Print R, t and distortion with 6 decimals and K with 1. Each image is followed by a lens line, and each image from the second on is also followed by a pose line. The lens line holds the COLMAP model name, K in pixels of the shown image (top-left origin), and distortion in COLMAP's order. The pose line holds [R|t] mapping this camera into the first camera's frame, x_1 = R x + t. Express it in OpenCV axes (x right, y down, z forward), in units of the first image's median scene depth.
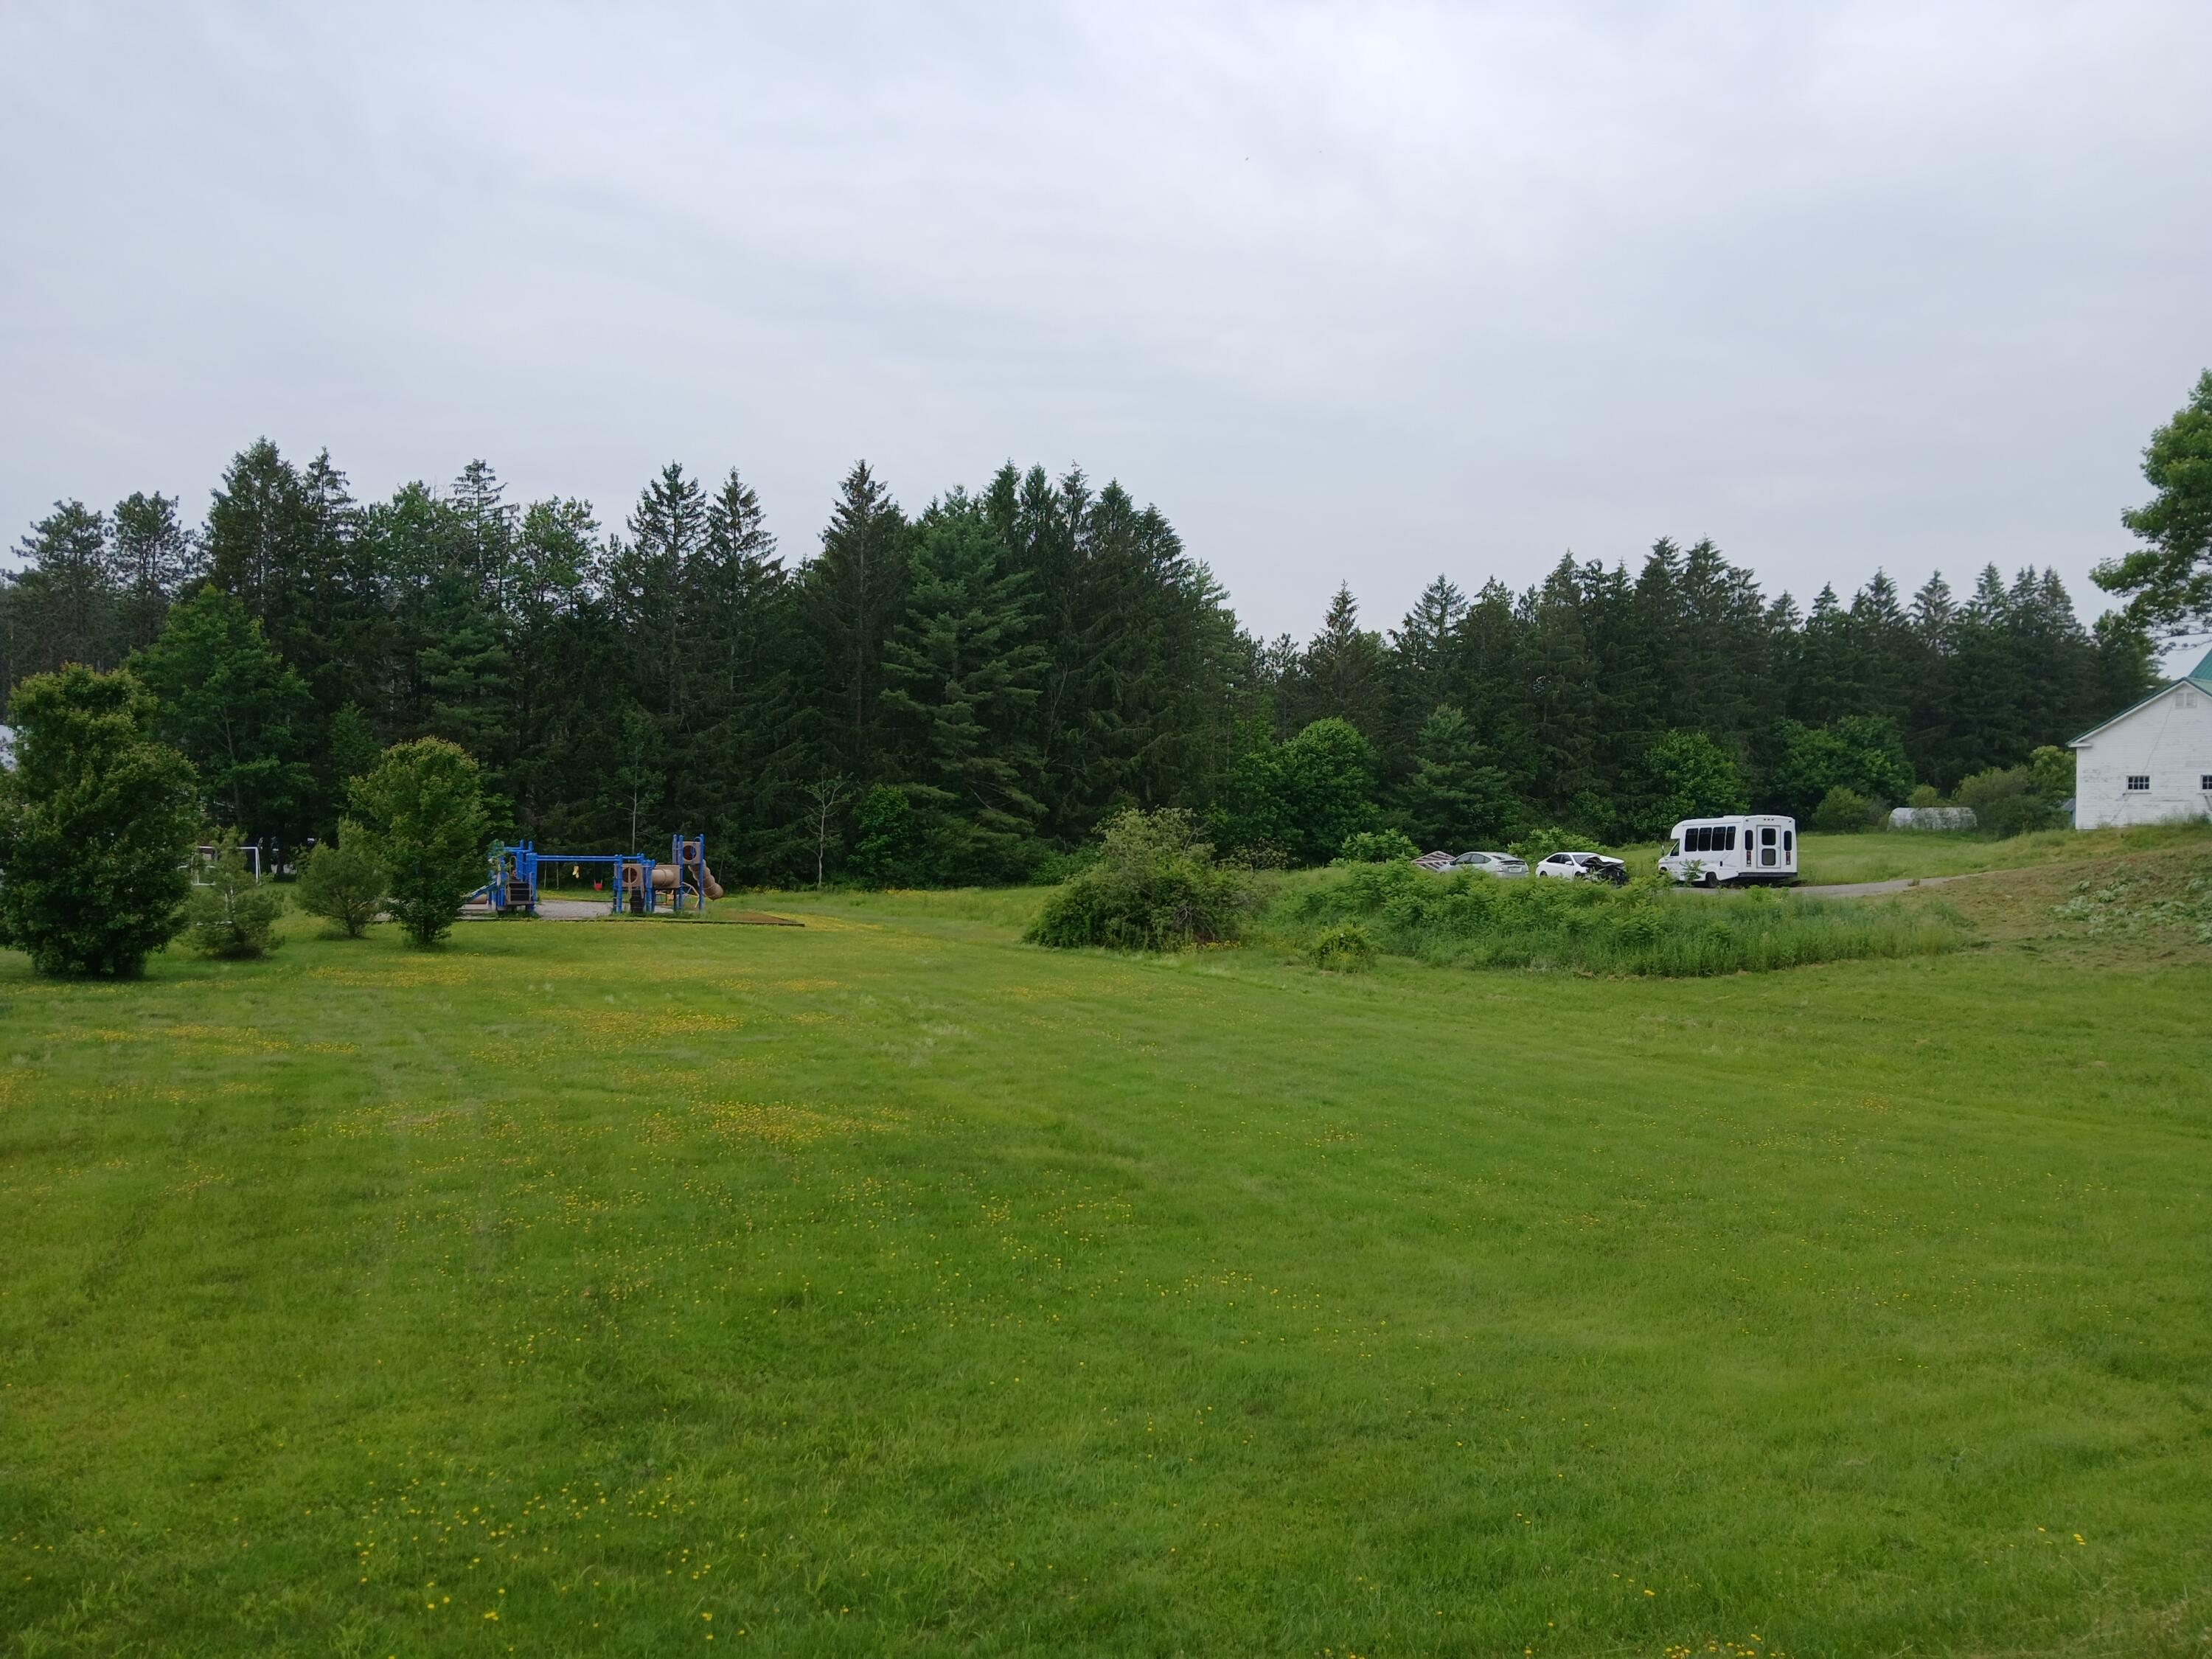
lens RADIAL K [[1724.6, 0, 1104.7], [0, 1724.6, 816.4], [0, 0, 1]] dist [0.057260, -0.103102]
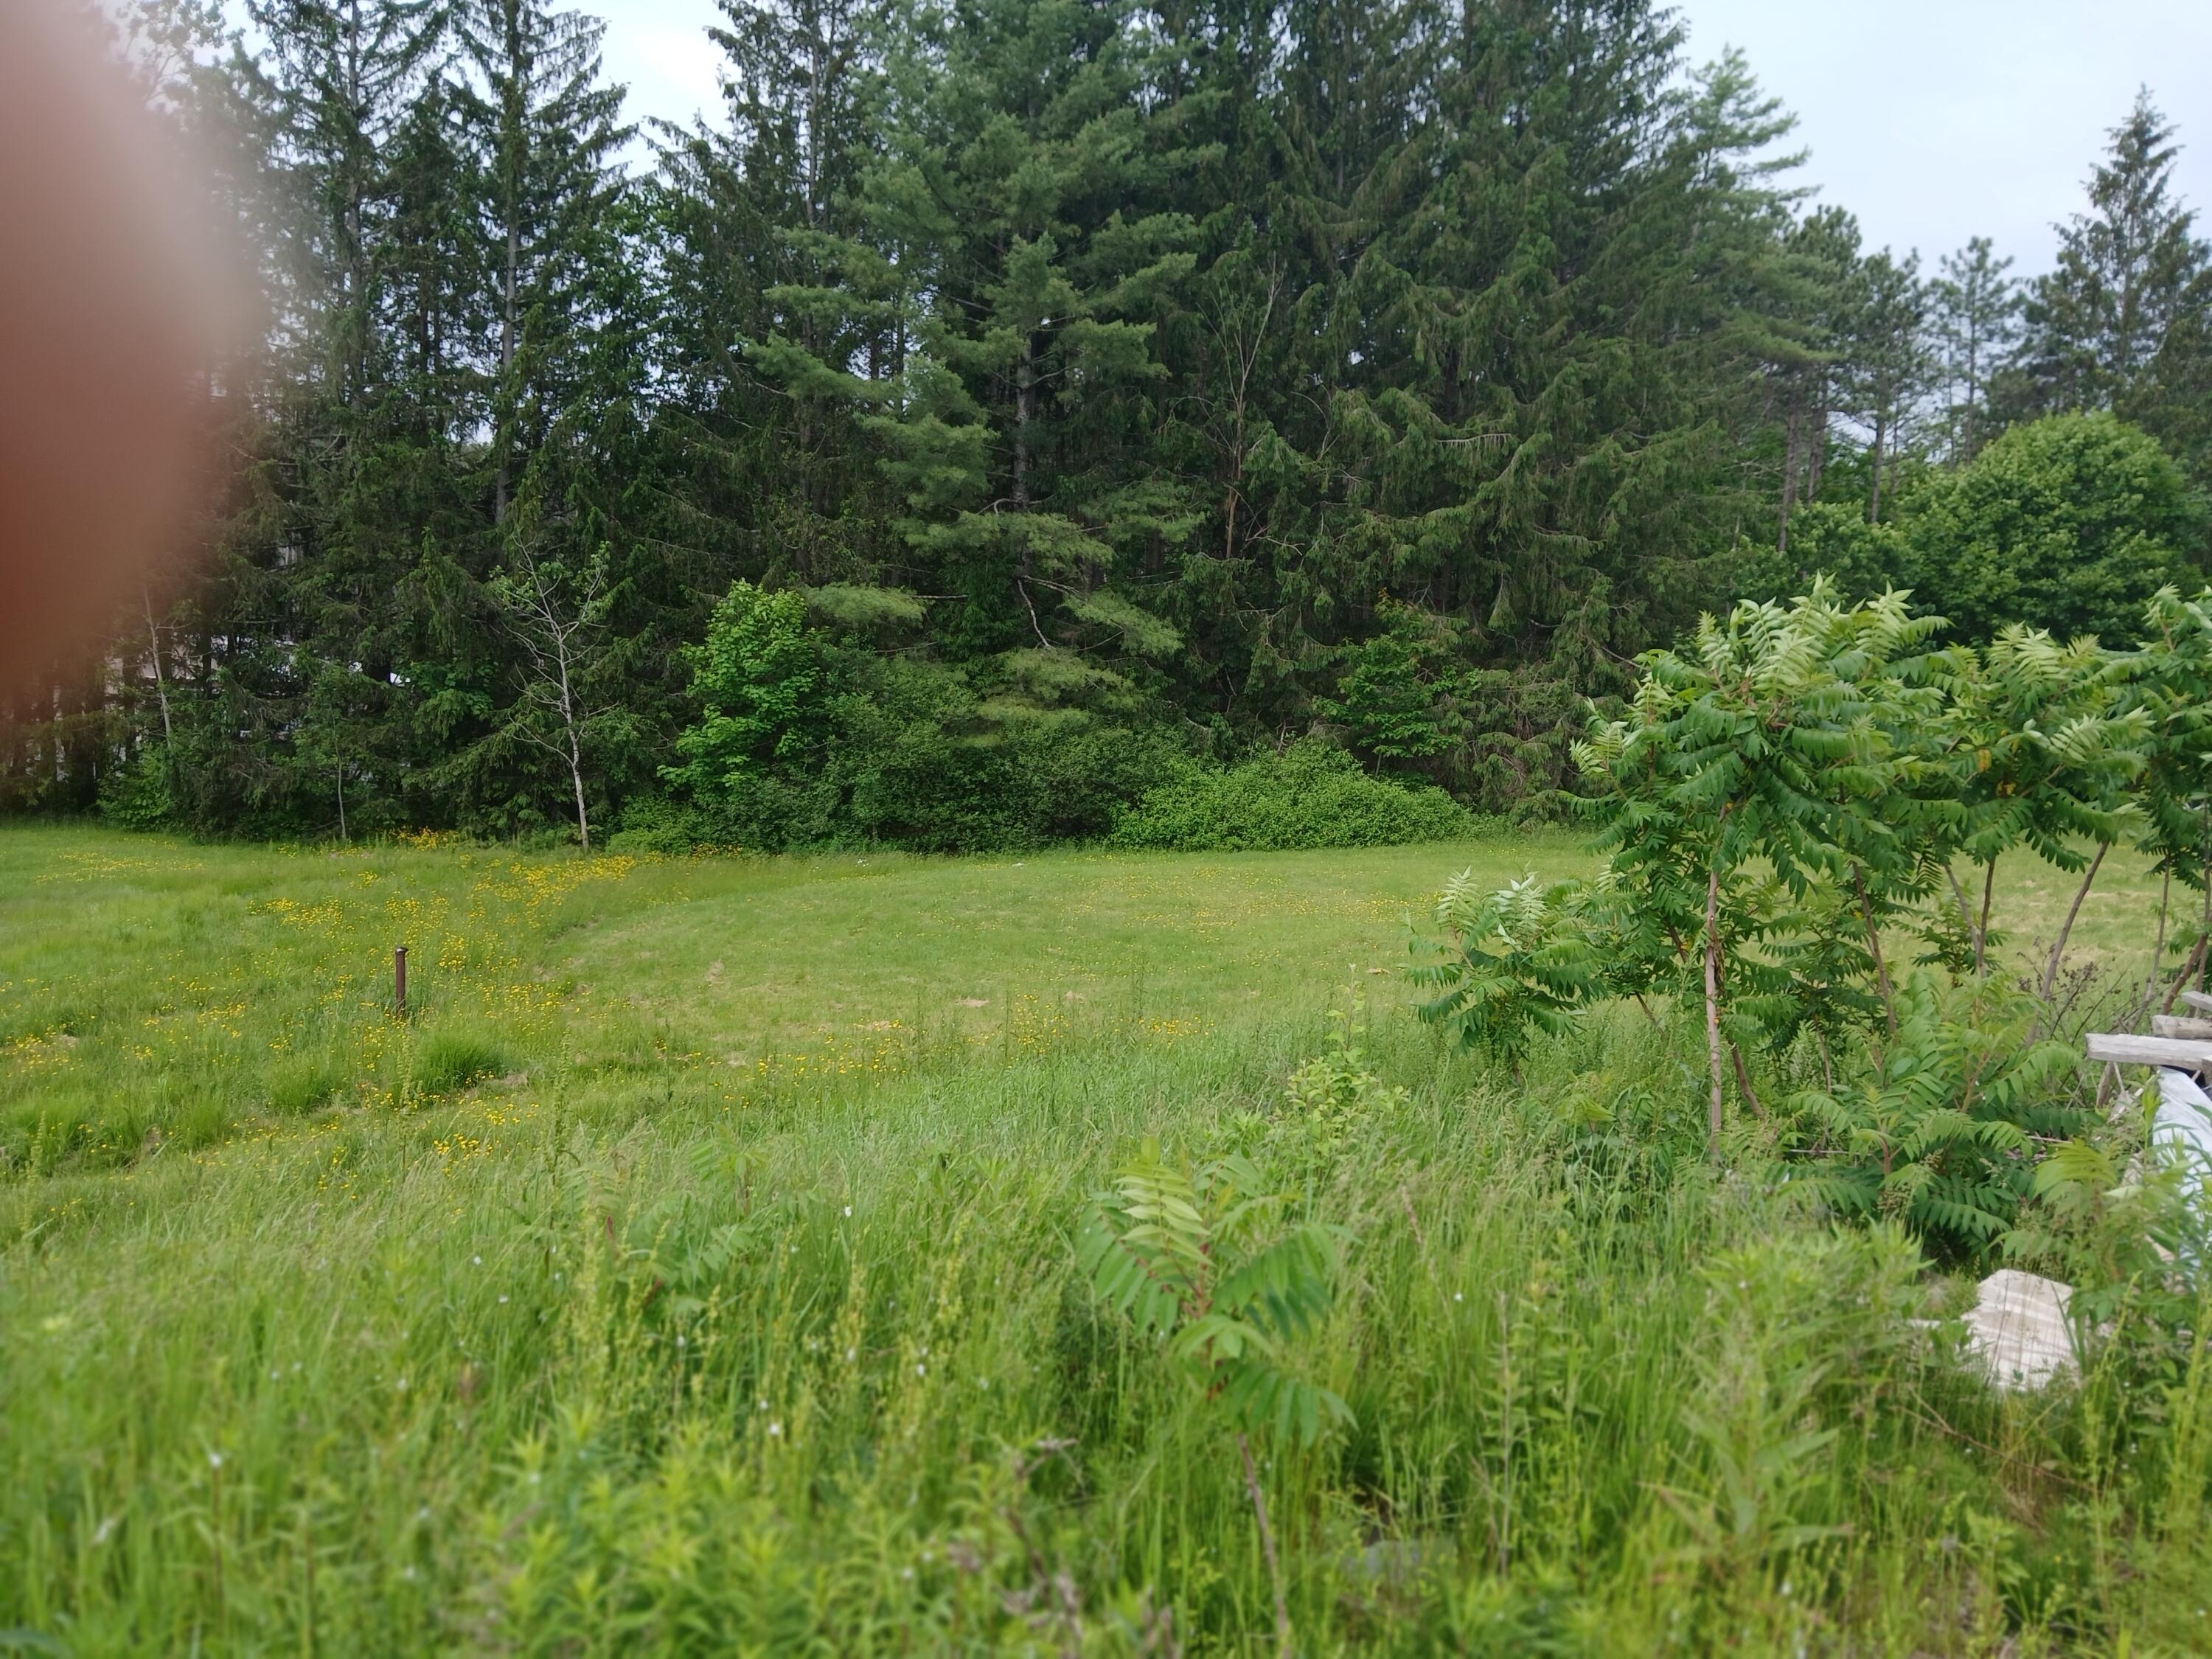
lens RADIAL K [[1724.6, 0, 1059.6], [0, 1724.6, 813.1], [0, 0, 1]] dist [0.057260, -0.103102]
pose [[0.907917, 0.039255, -0.417308, 0.104309], [-0.005736, 0.996675, 0.081275, 0.001629], [0.419111, -0.071397, 0.905123, 0.636481]]
